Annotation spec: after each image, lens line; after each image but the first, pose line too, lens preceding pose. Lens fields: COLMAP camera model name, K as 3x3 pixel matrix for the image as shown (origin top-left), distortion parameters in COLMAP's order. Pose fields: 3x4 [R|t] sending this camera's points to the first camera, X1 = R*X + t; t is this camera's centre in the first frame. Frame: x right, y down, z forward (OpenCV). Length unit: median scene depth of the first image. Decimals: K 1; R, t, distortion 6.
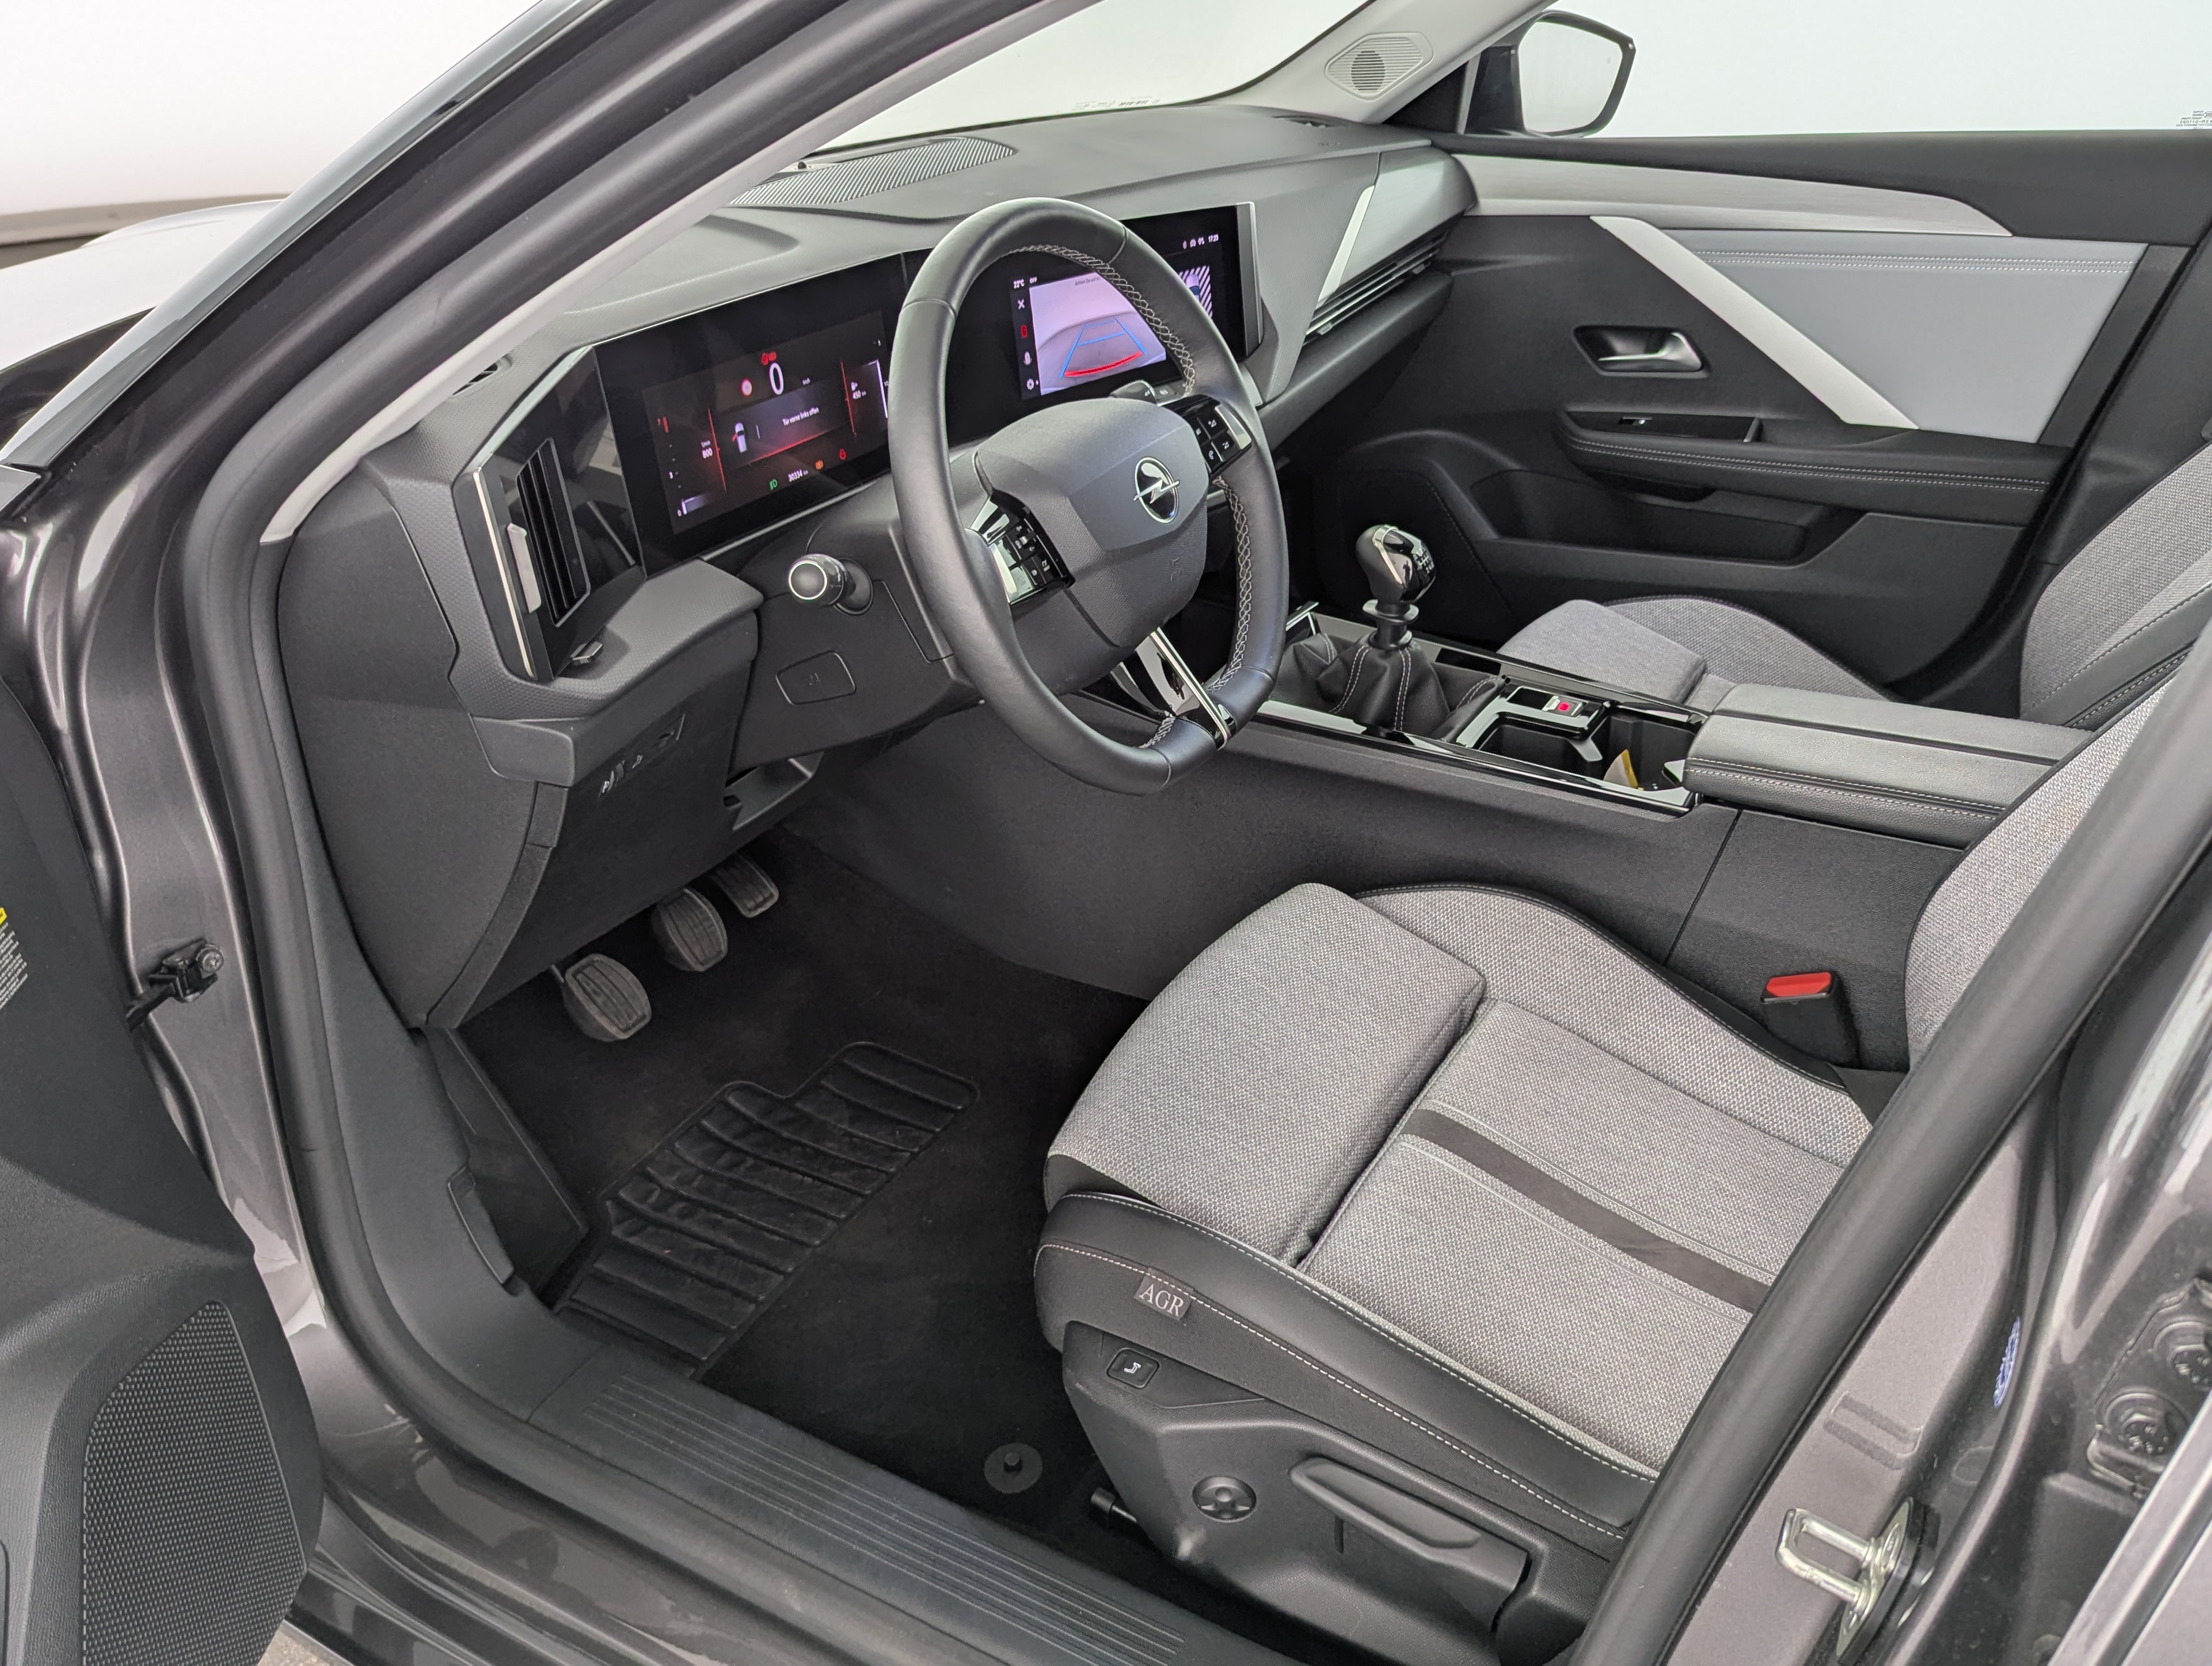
lens RADIAL K [[1779.9, 0, 1169.6], [0, 1779.9, 794.4], [0, 0, 1]] dist [0.014174, 0.003174]
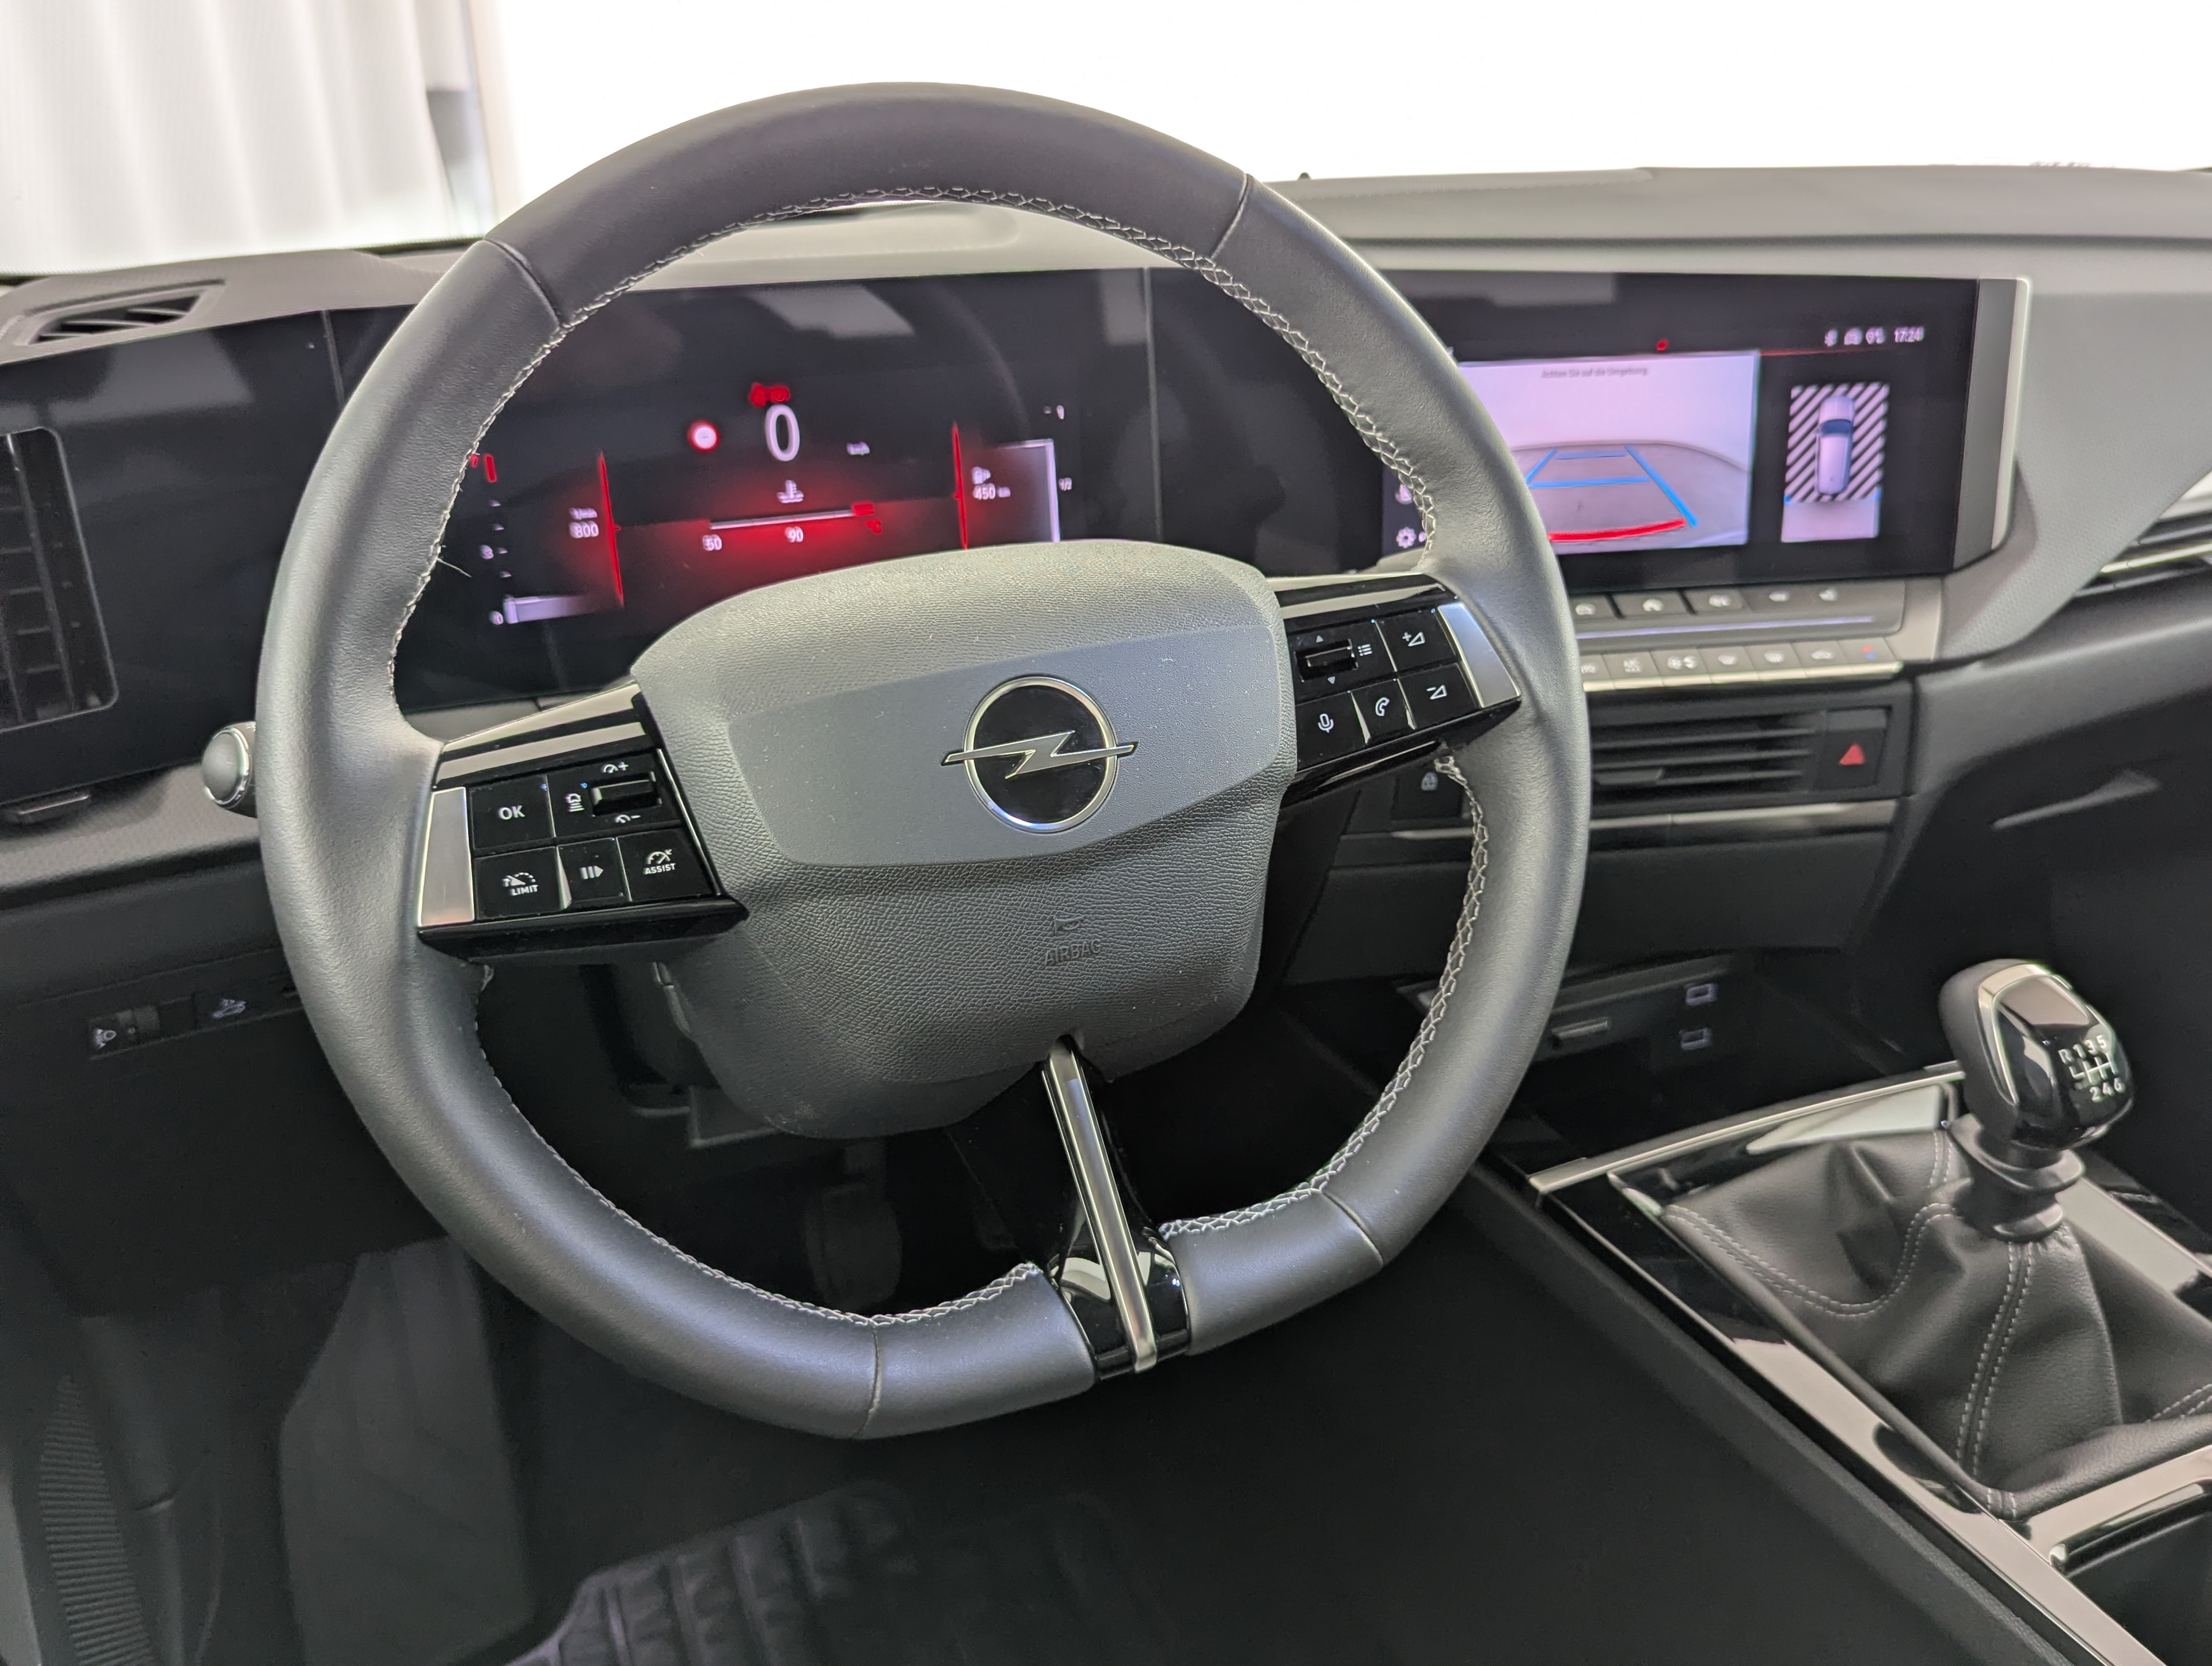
lens RADIAL K [[1779.9, 0, 1169.6], [0, 1779.9, 794.4], [0, 0, 1]] dist [0.014174, 0.003174]
pose [[0.777137, 0.241753, -0.581045, 0.211531], [-0.290196, 0.956915, 0.010008, -0.139367], [0.558430, 0.160839, 0.813810, 0.526107]]
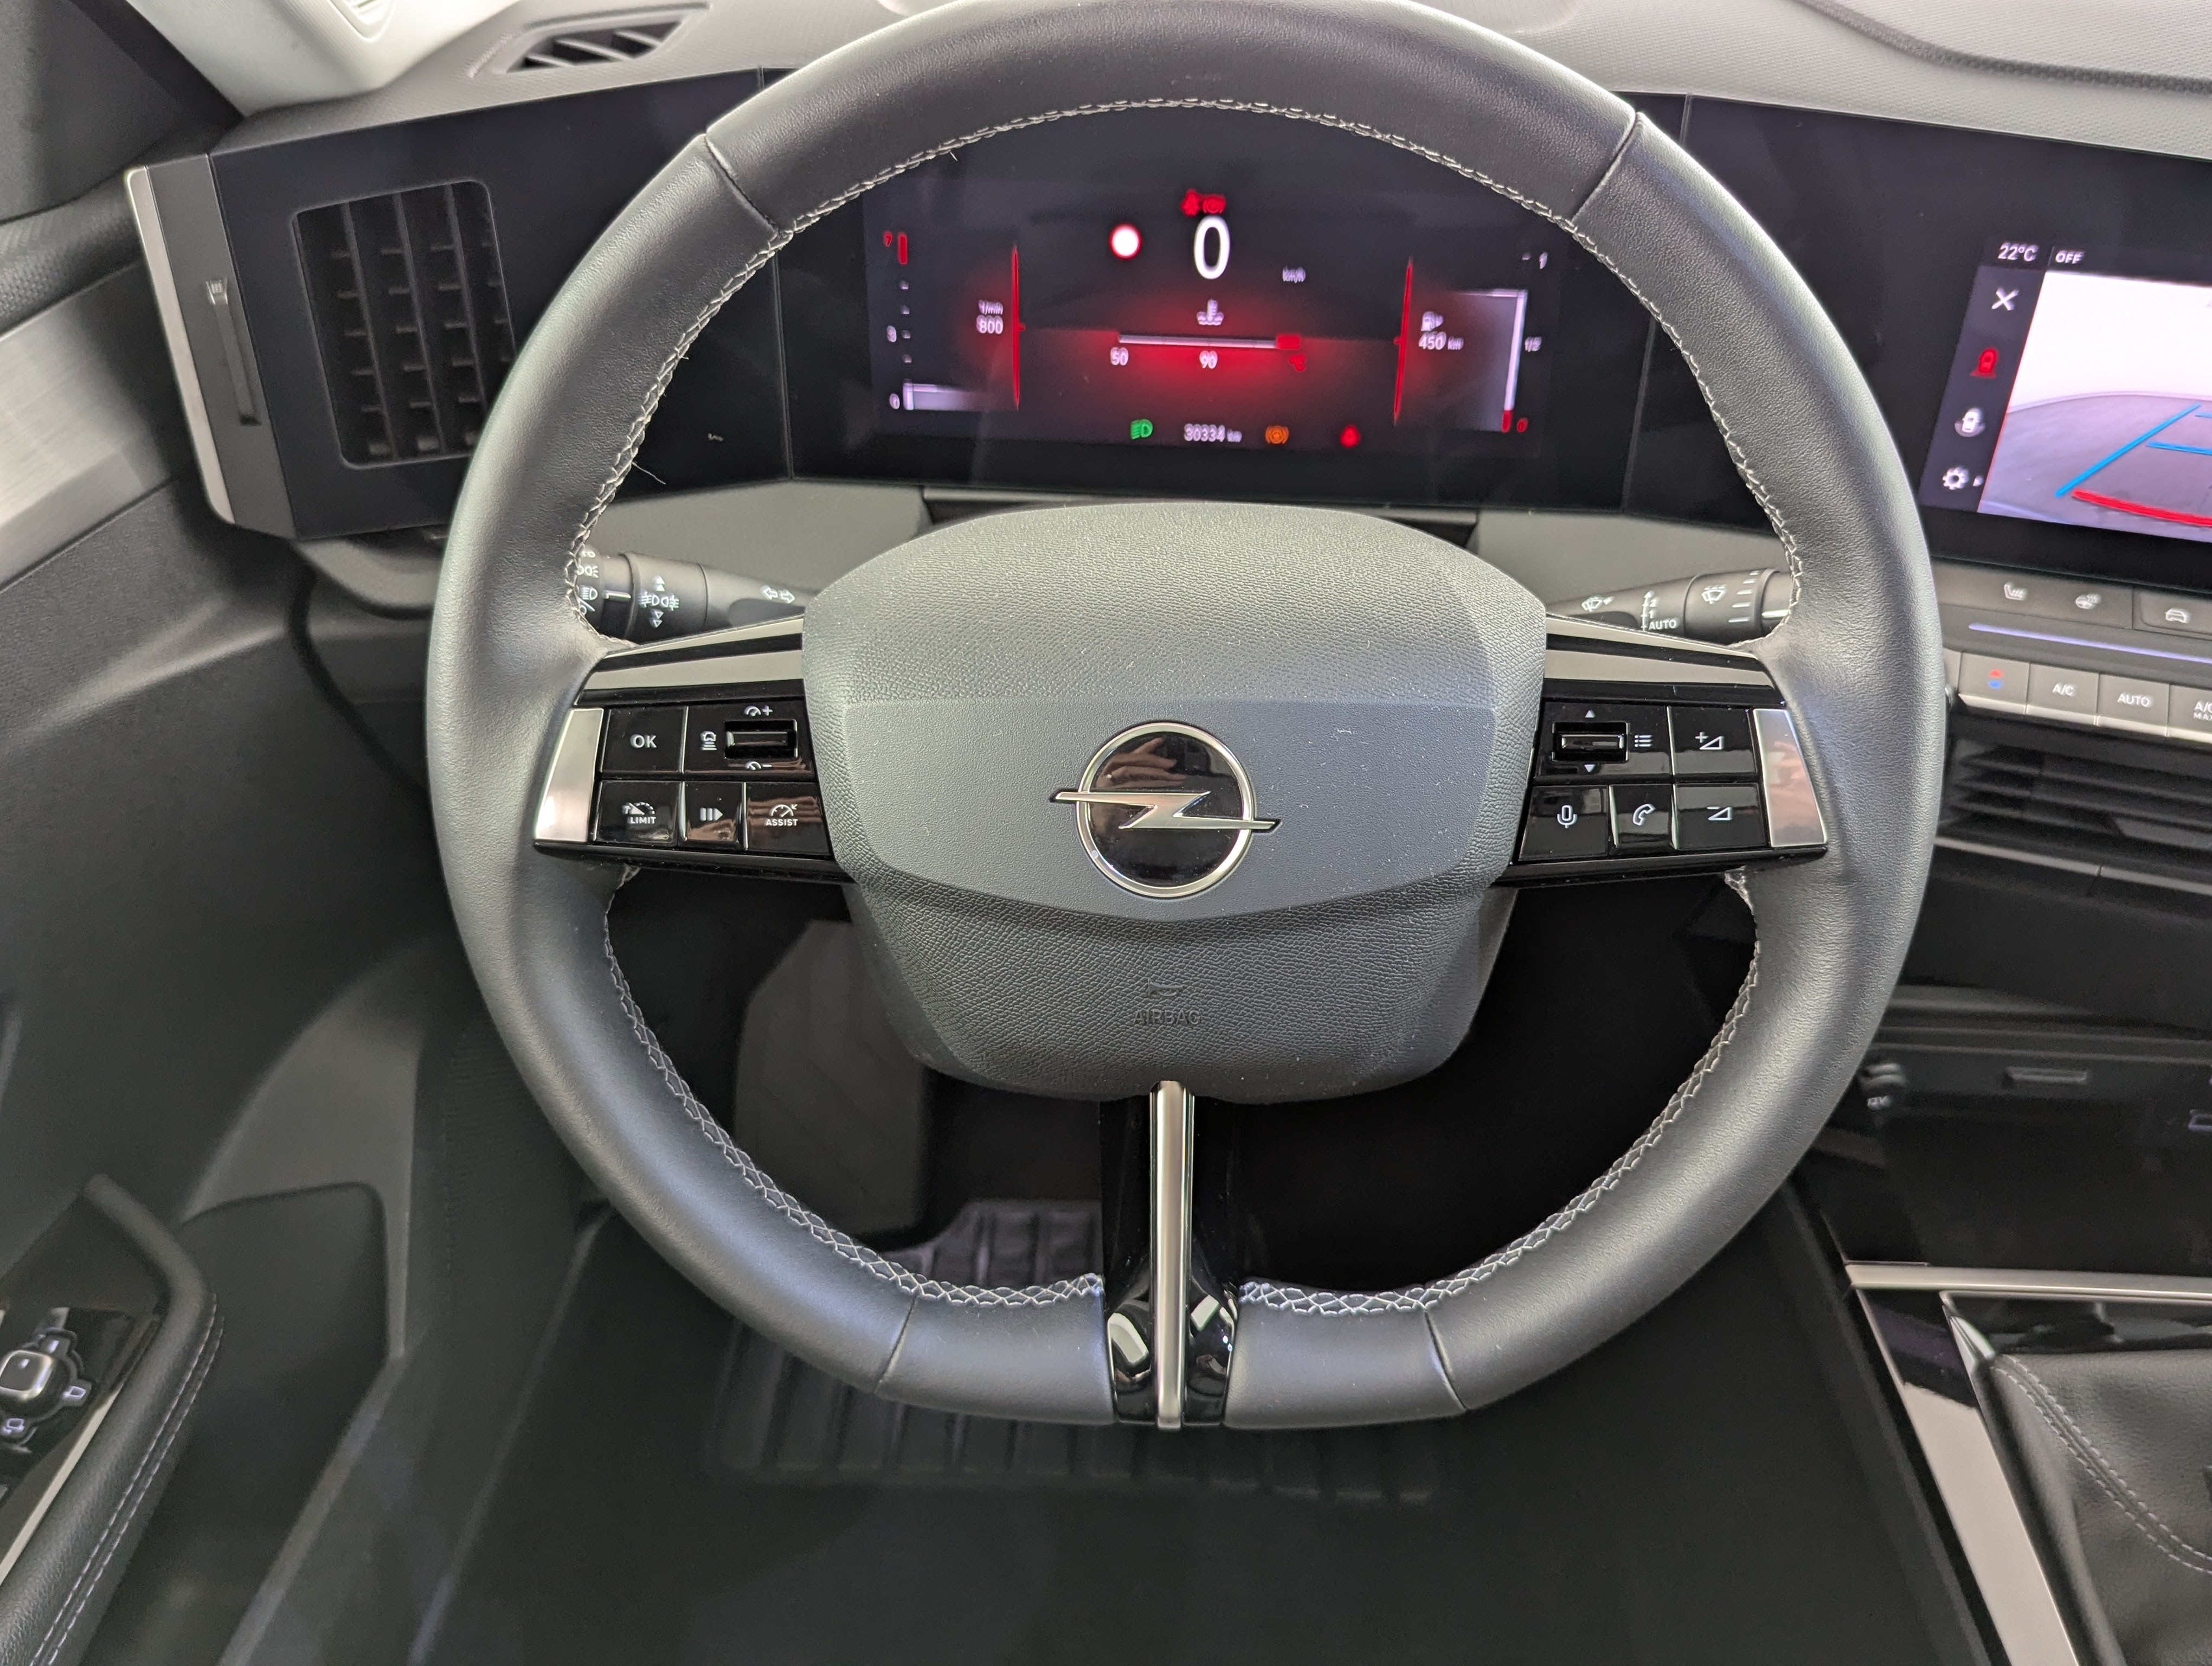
lens RADIAL K [[1800.9, 0, 1106.0], [0, 1800.9, 833.0], [0, 0, 1]] dist [0.059424, -0.083738]
pose [[0.421361, 0.537078, -0.730755, 0.215180], [-0.442016, 0.825214, 0.351631, -0.227093], [0.791882, 0.174842, 0.585109, 0.592961]]
